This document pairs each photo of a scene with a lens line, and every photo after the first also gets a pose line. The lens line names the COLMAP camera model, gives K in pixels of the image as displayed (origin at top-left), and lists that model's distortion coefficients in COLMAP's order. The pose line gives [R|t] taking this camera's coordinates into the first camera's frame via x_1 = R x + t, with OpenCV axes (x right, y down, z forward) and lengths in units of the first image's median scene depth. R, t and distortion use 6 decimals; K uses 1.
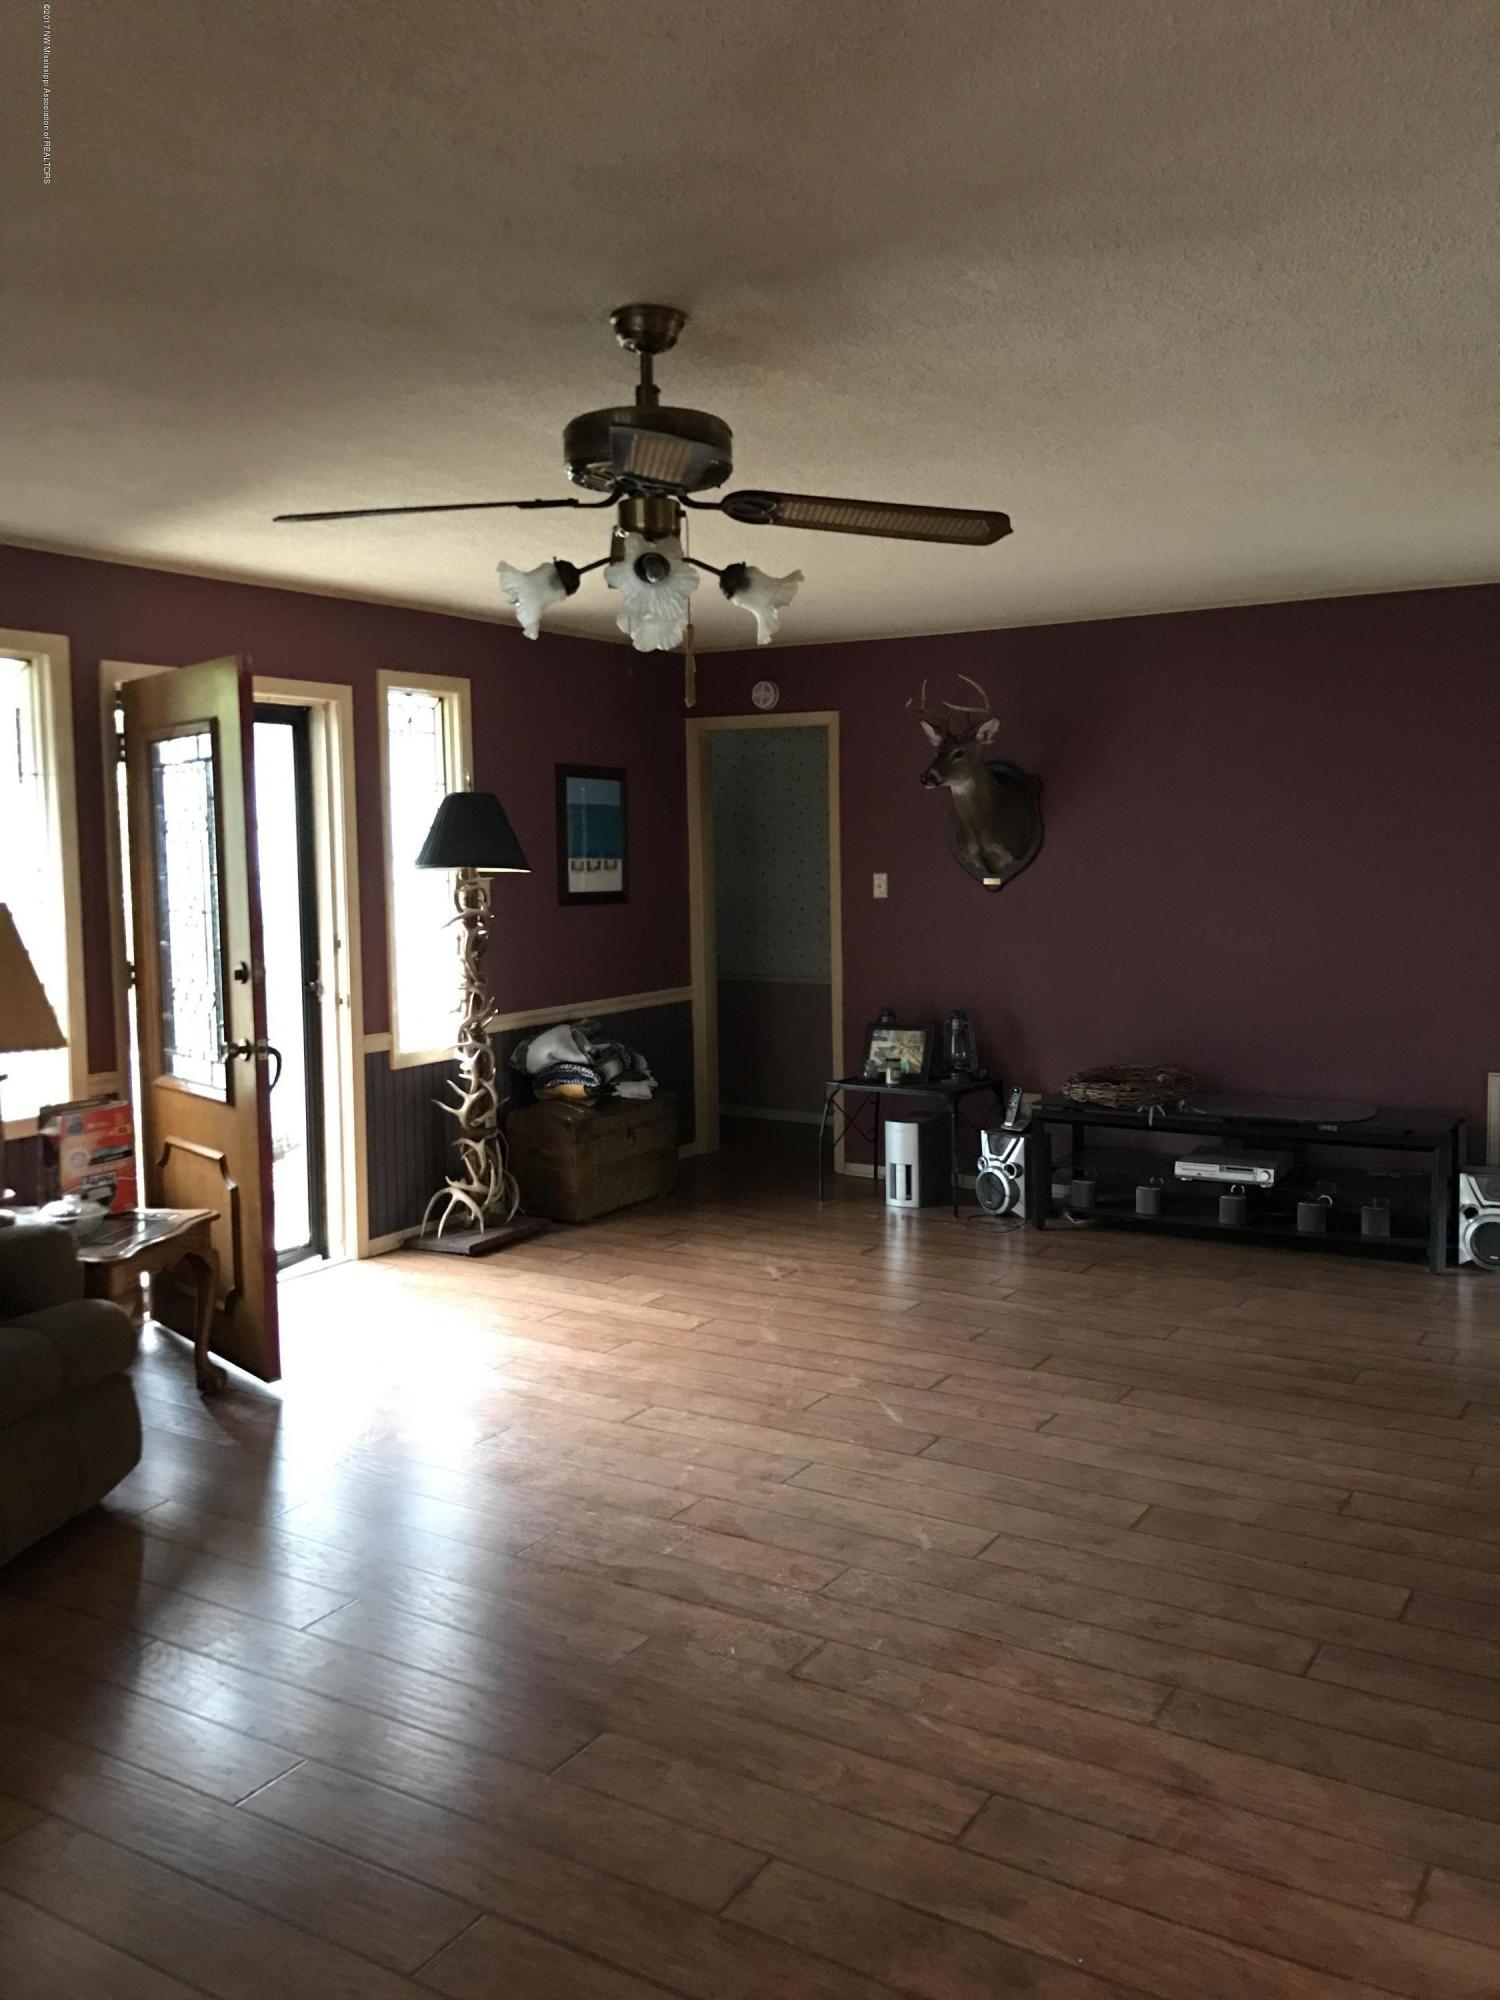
lens RADIAL K [[1657.0, 0, 766.8], [0, 1657.0, 1003.4], [0, 0, 1]] dist [0.039741, -0.042087]
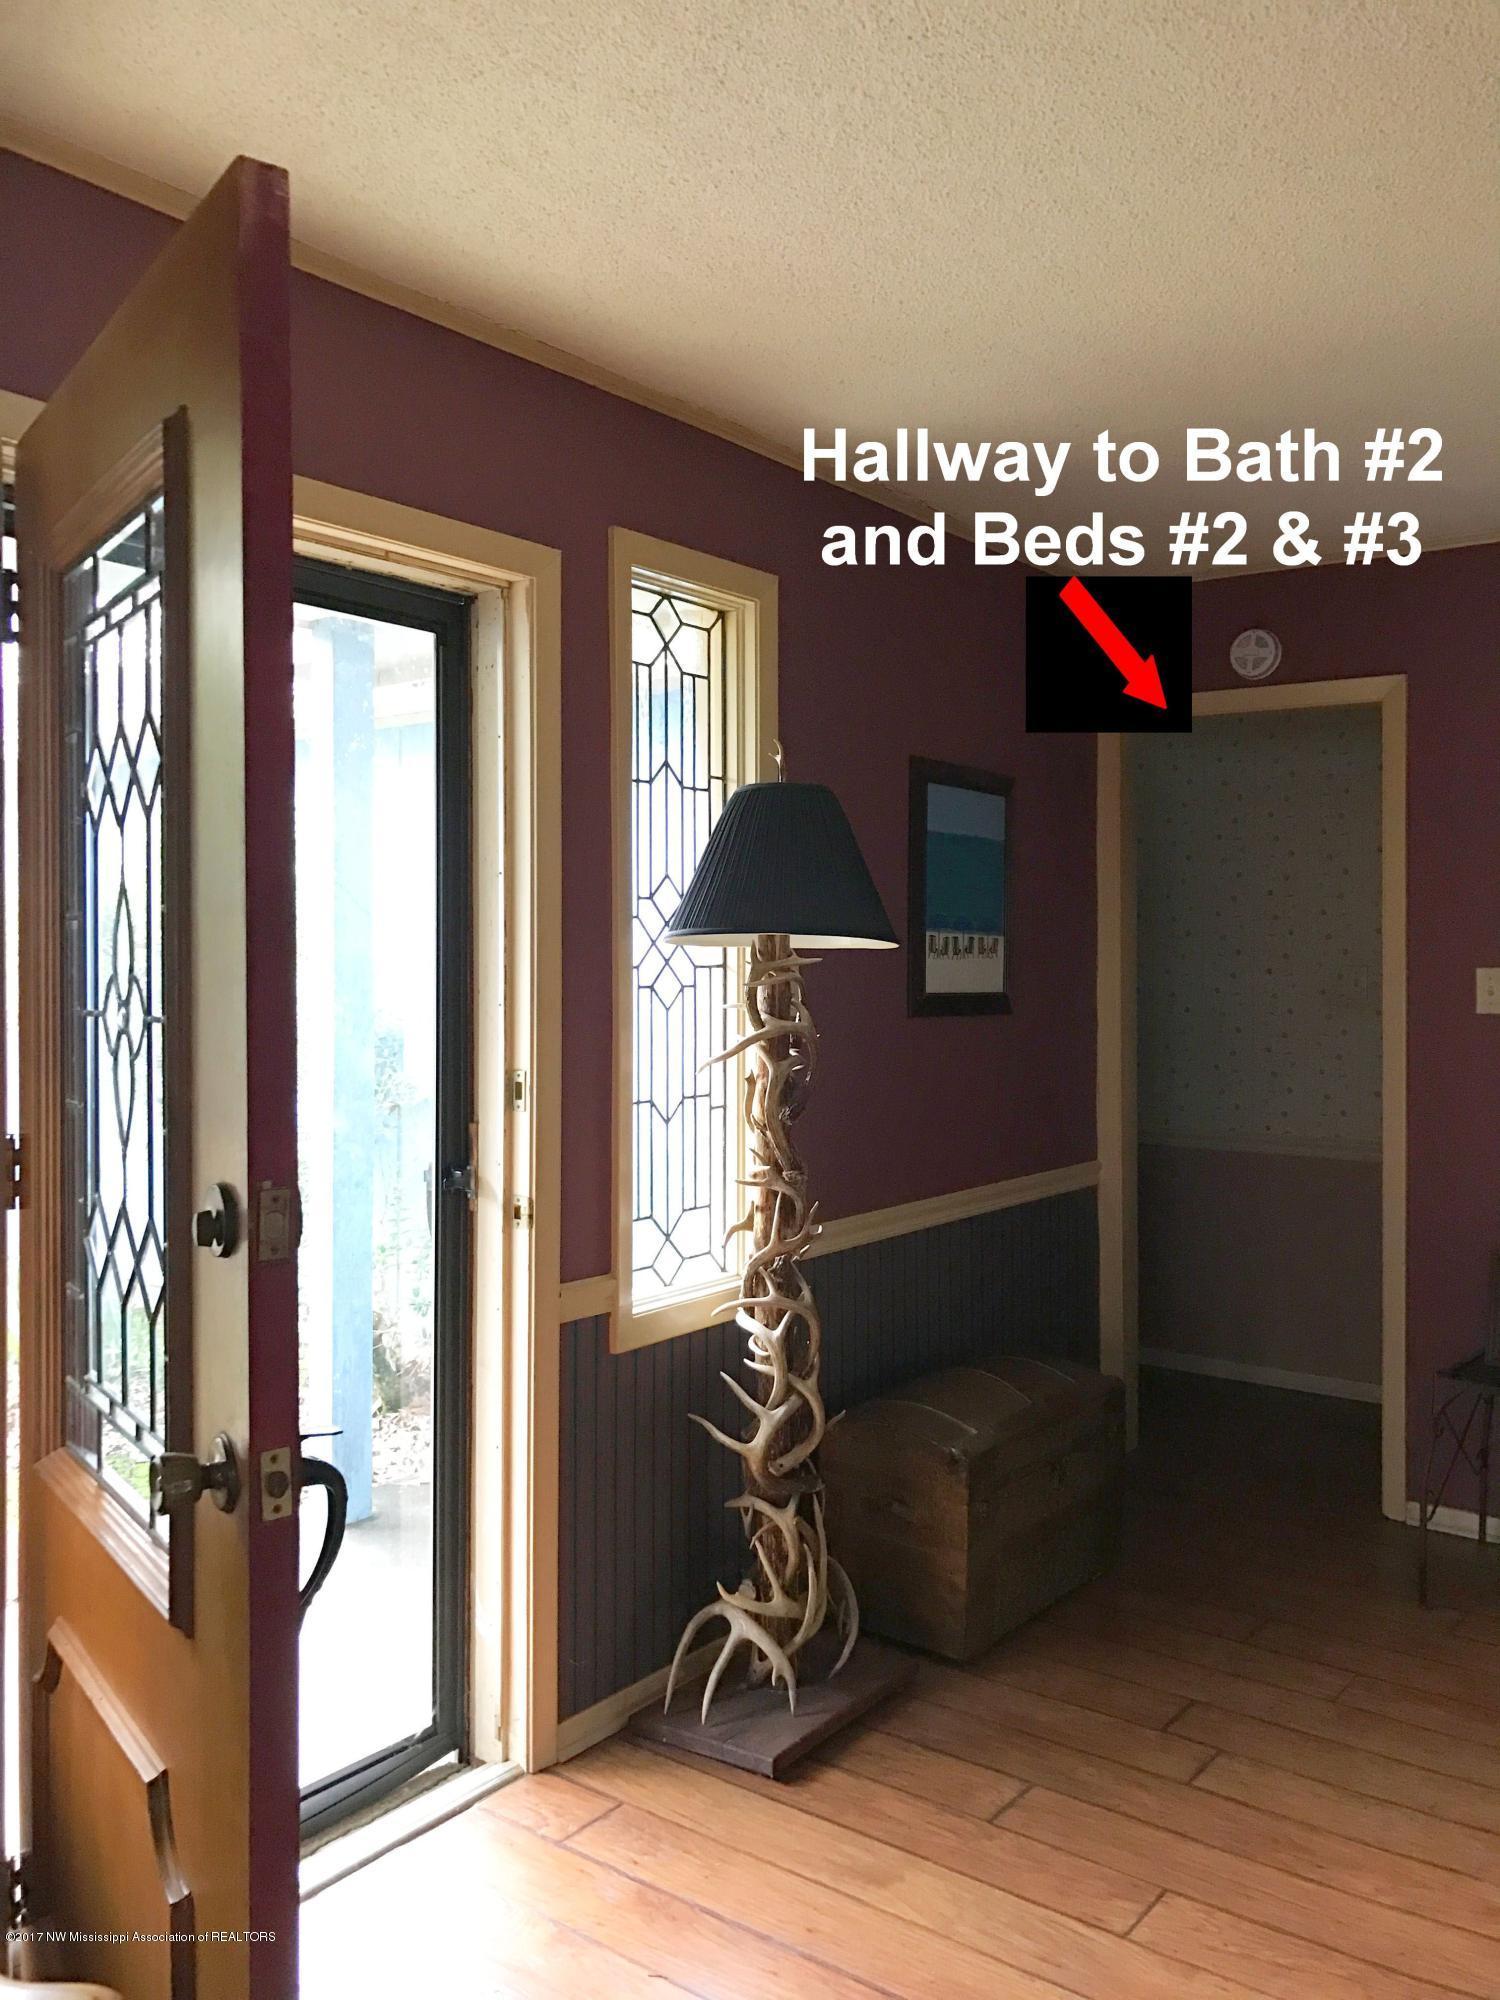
lens RADIAL K [[1657.0, 0, 737.1], [0, 1657.0, 989.2], [0, 0, 1]] dist [0.039741, -0.042087]
pose [[0.994358, 0.014607, -0.105068, -0.139055], [-0.022747, 0.996795, -0.076694, -0.028419], [0.103611, 0.078651, 0.991503, 0.512036]]
